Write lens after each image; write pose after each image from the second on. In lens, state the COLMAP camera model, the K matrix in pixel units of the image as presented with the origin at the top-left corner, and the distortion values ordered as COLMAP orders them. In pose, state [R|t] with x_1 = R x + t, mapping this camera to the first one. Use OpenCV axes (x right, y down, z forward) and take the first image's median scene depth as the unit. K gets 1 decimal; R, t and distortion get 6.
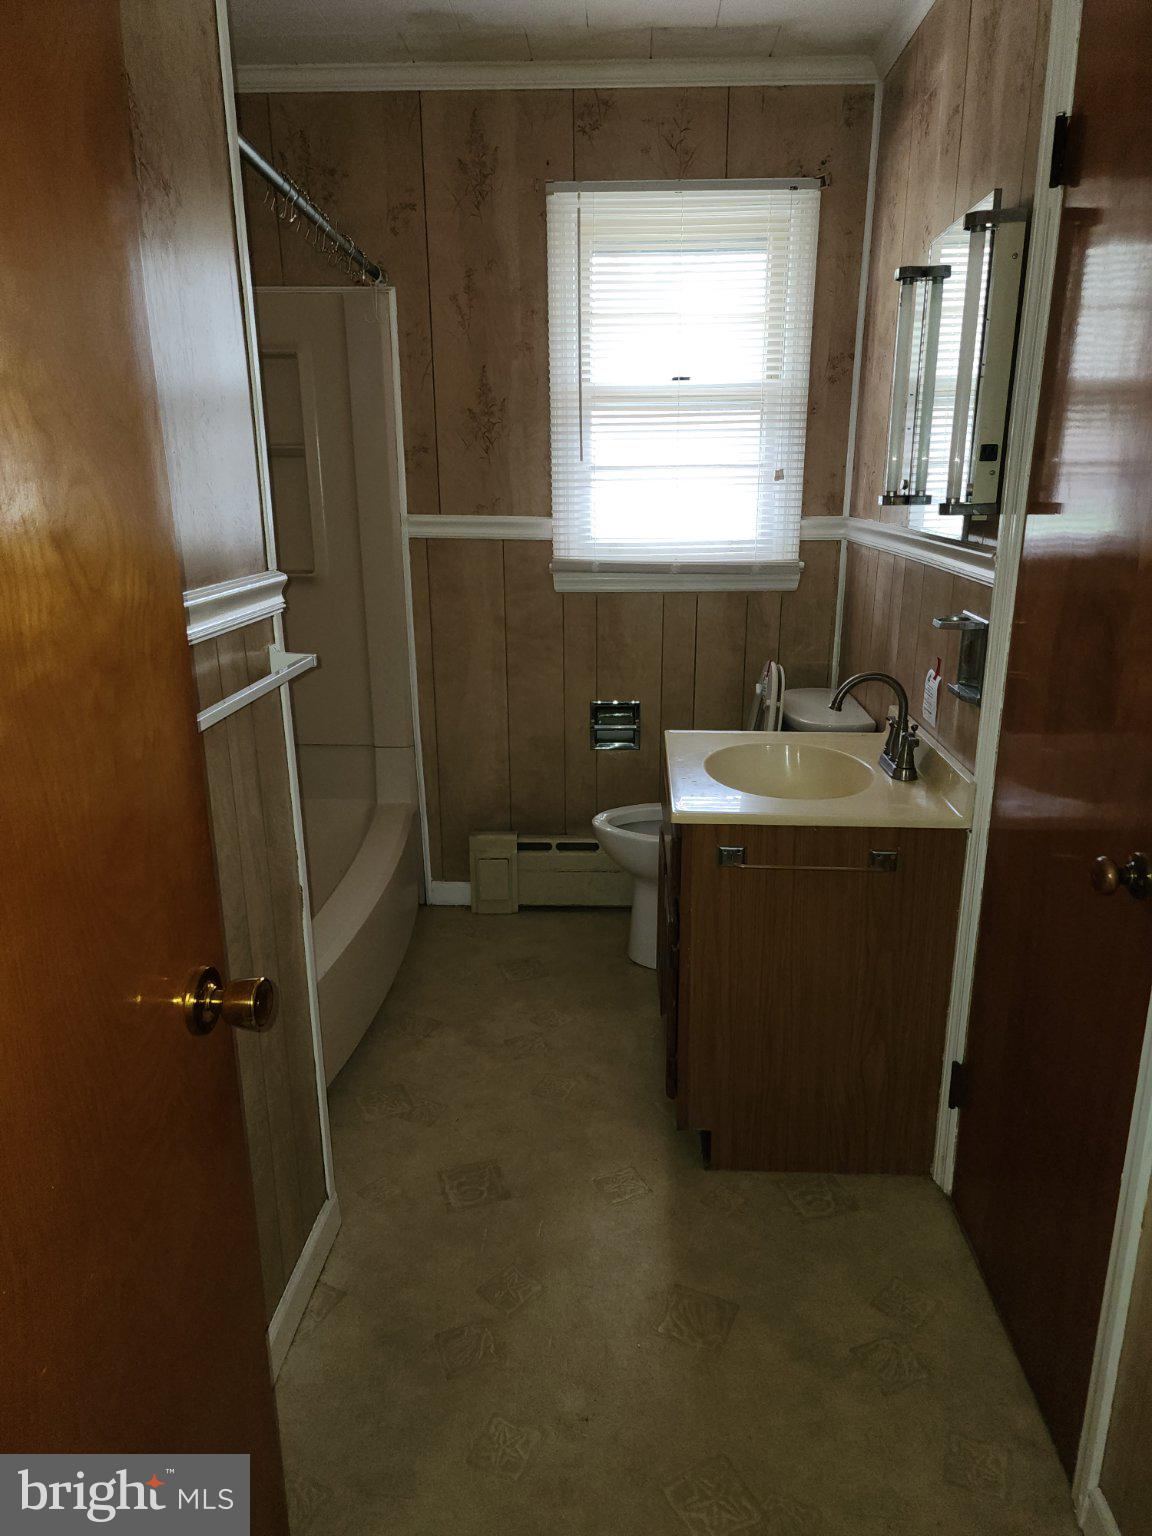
lens RADIAL K [[1027.6, 0, 573.8], [0, 1027.6, 805.2], [0, 0, 1]] dist [0.045718, -0.047715]
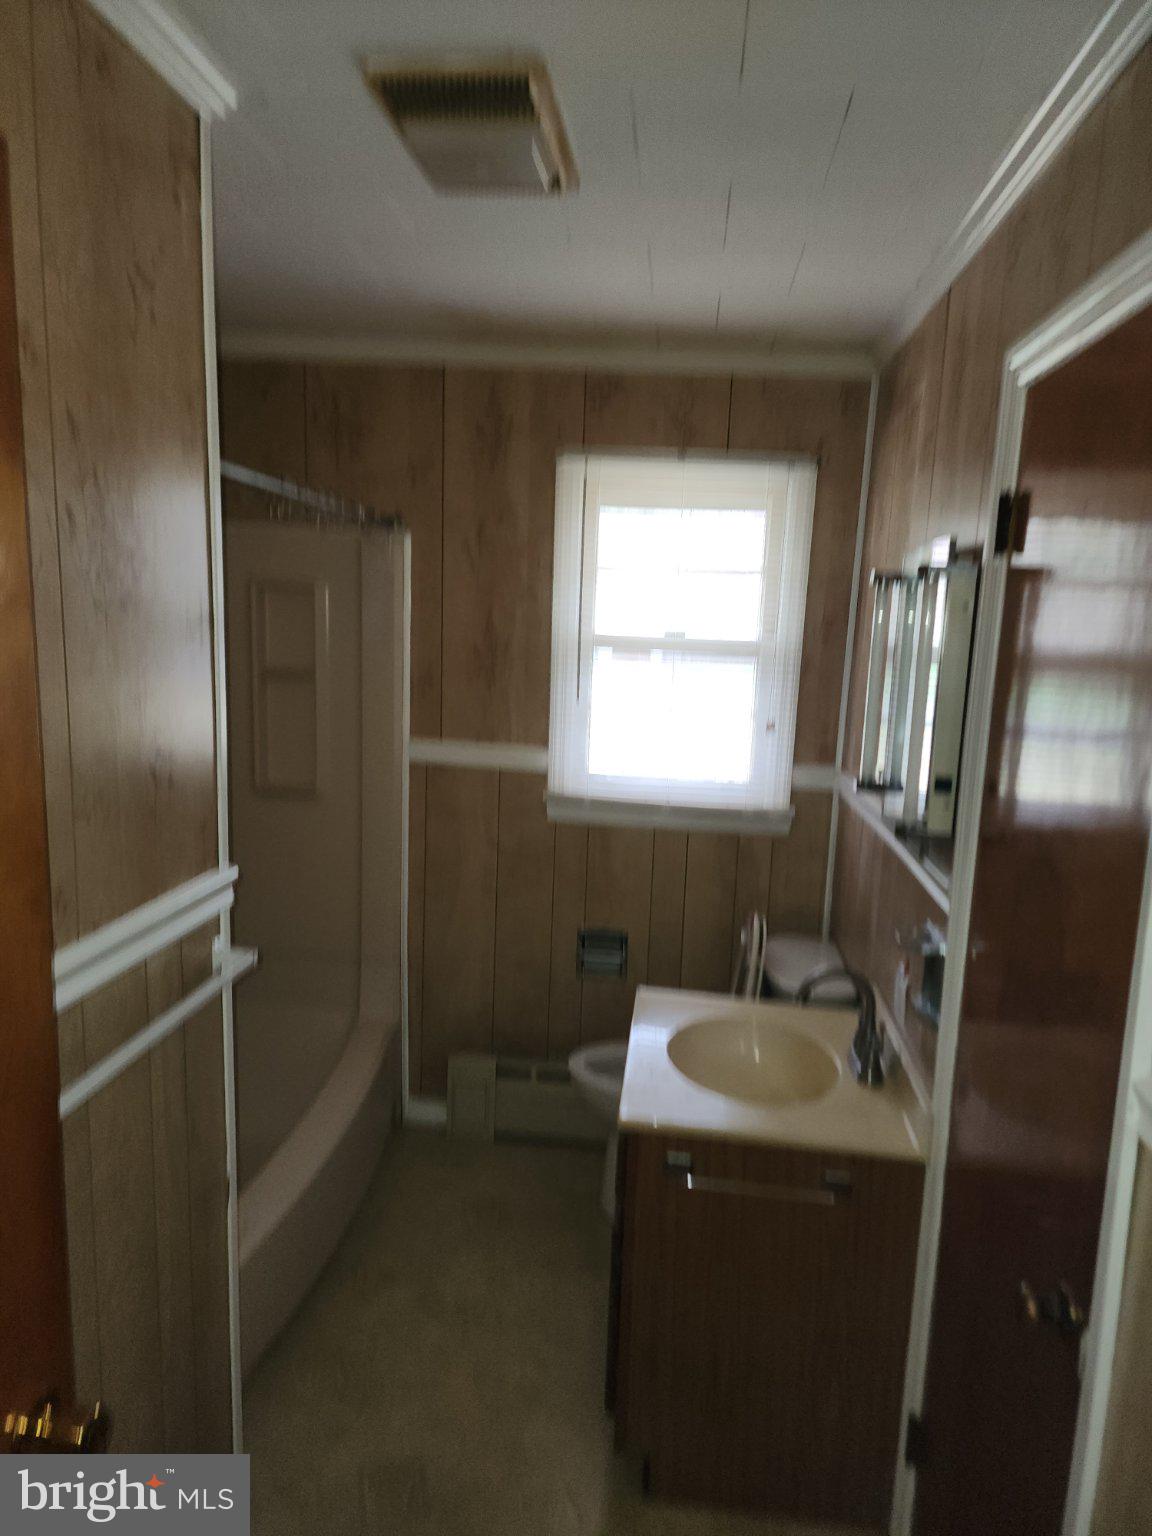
lens RADIAL K [[1027.6, 0, 577.8], [0, 1027.6, 779.2], [0, 0, 1]] dist [0.045718, -0.047715]
pose [[0.997404, 0.052627, -0.049139, 0.064419], [-0.058581, 0.989933, -0.128848, -0.130400], [0.041864, 0.131392, 0.990446, -0.005141]]
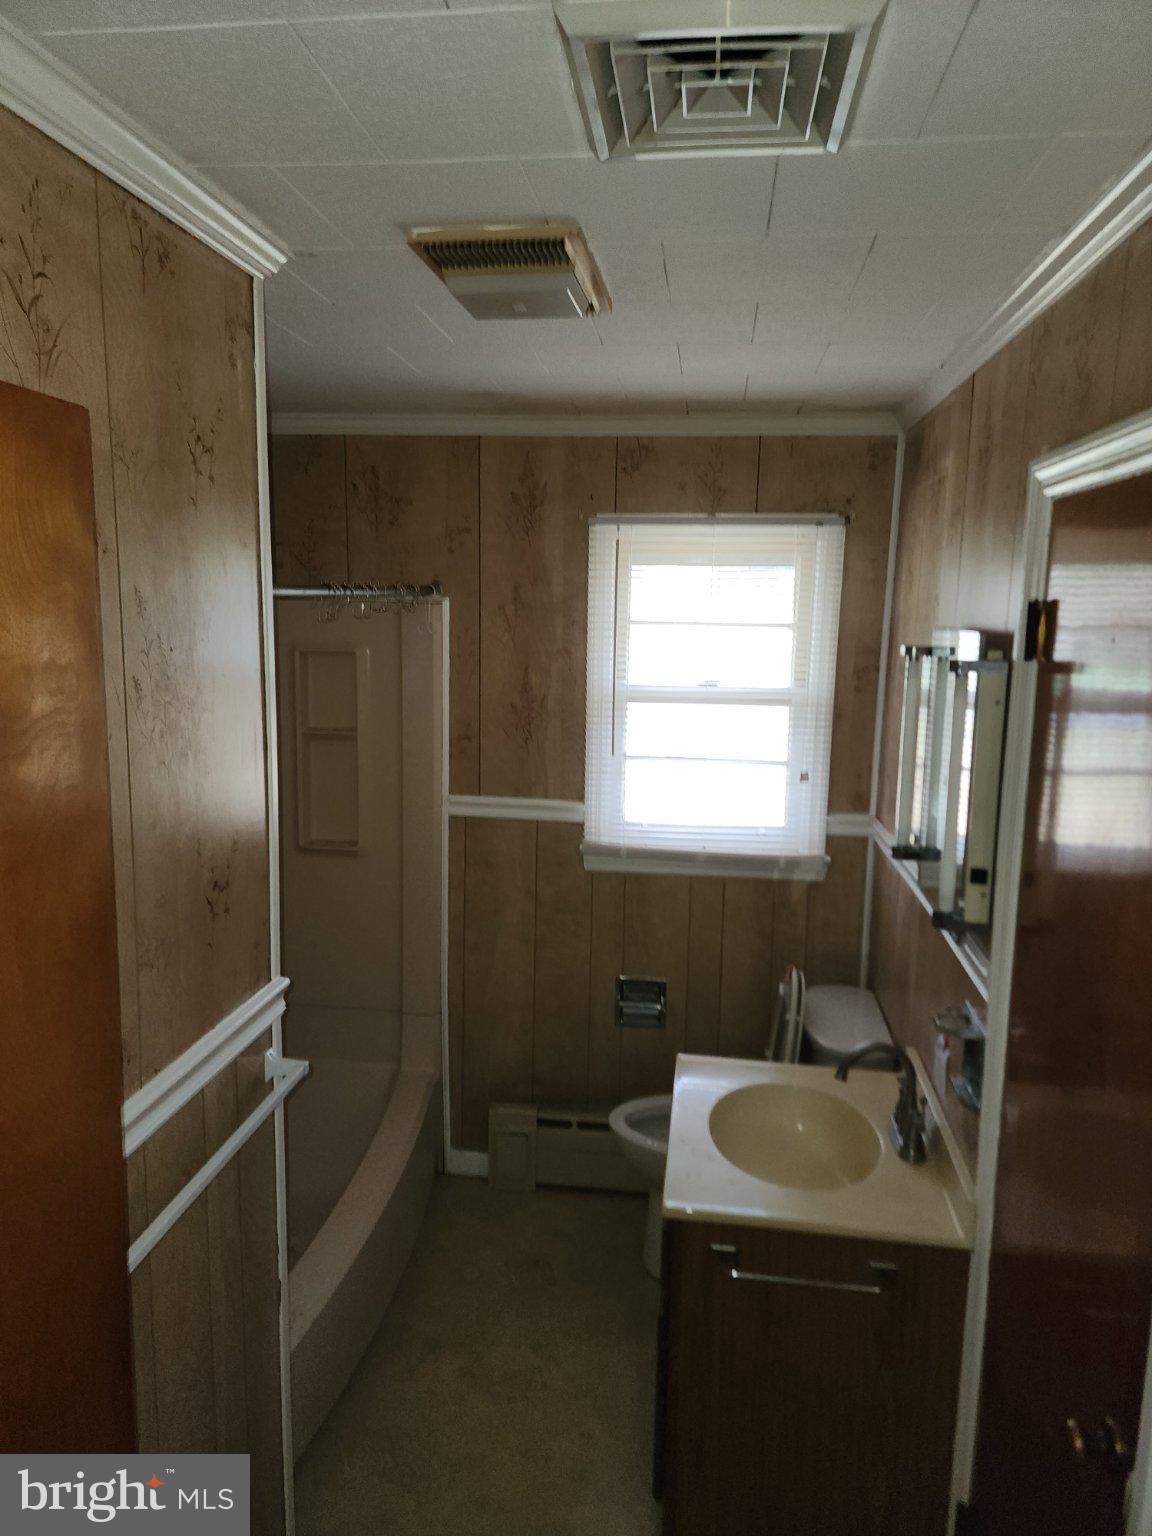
lens RADIAL K [[1027.6, 0, 579.6], [0, 1027.6, 739.5], [0, 0, 1]] dist [0.045718, -0.047715]
pose [[0.996112, 0.038116, -0.079421, 0.057674], [-0.049860, 0.987185, -0.151590, -0.199912], [0.072625, 0.154961, 0.985248, -0.031784]]
